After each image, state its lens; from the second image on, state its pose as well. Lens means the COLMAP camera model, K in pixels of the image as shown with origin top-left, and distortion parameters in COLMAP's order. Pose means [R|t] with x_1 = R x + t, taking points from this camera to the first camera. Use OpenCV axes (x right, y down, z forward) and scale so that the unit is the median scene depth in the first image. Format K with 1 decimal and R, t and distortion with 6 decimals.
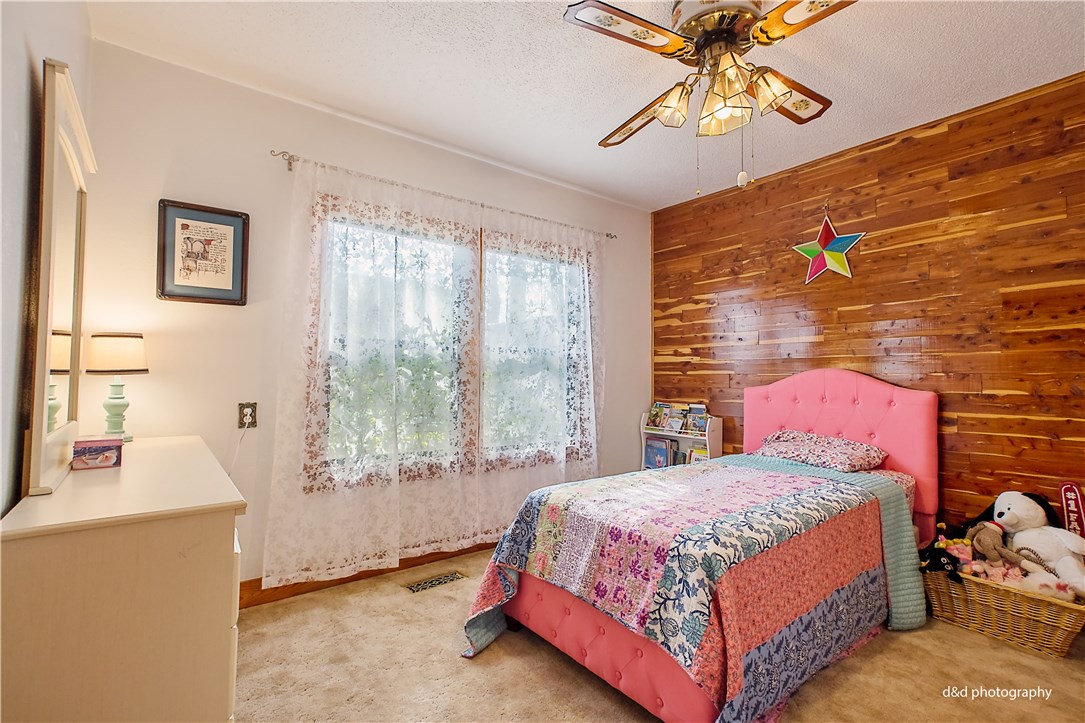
lens RADIAL K [[502.6, 0, 547.9], [0, 502.6, 356.4], [0, 0, 1]] dist [0.028356, -0.000894]
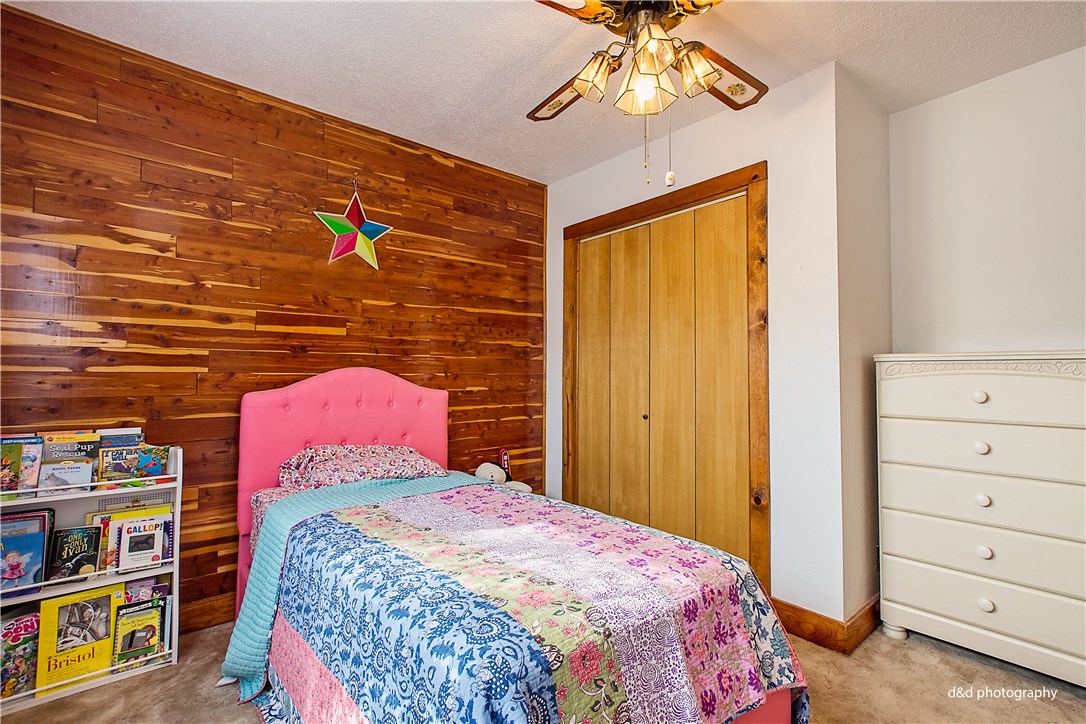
lens RADIAL K [[503.1, 0, 548.4], [0, 503.1, 356.9], [0, 0, 1]] dist [0.028356, -0.000894]
pose [[-0.013078, 0.036031, 0.999265, -0.387018], [-0.044713, 0.998330, -0.036582, 0.027787], [-0.998914, -0.045159, -0.011446, 0.825284]]
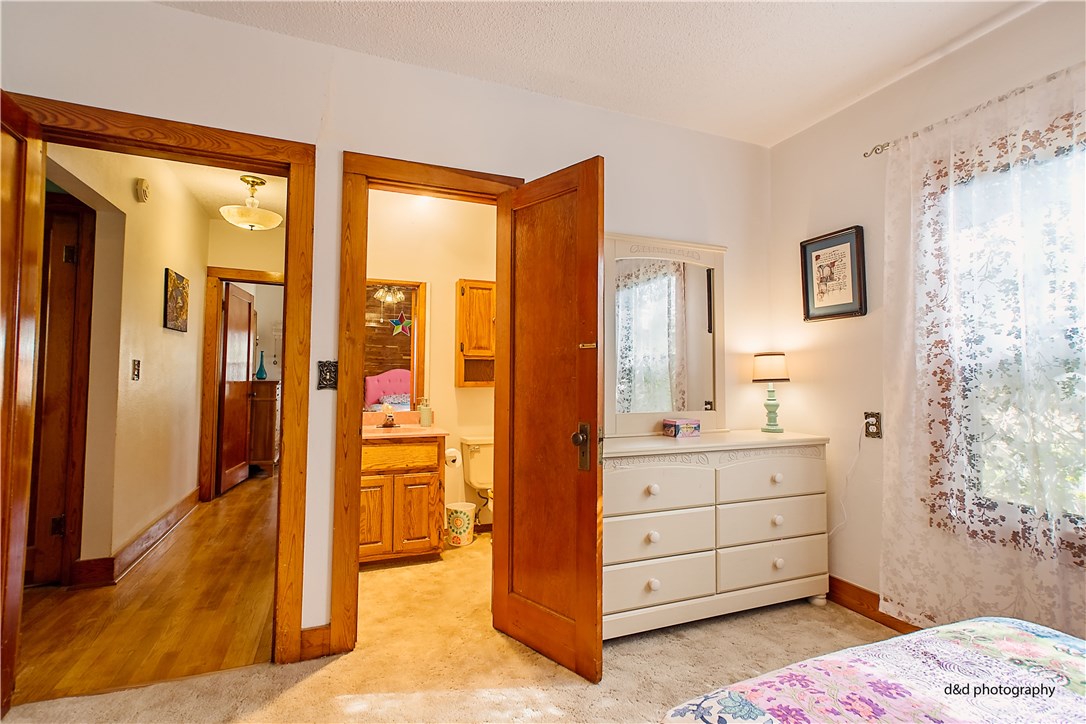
lens RADIAL K [[516.2, 0, 544.9], [0, 516.2, 355.1], [0, 0, 1]] dist [-0.000393, 0.007411]
pose [[-0.259694, -0.057099, -0.964001, 0.515317], [0.023670, 0.997574, -0.065464, 0.029323], [0.965401, -0.039818, -0.257713, 0.606302]]
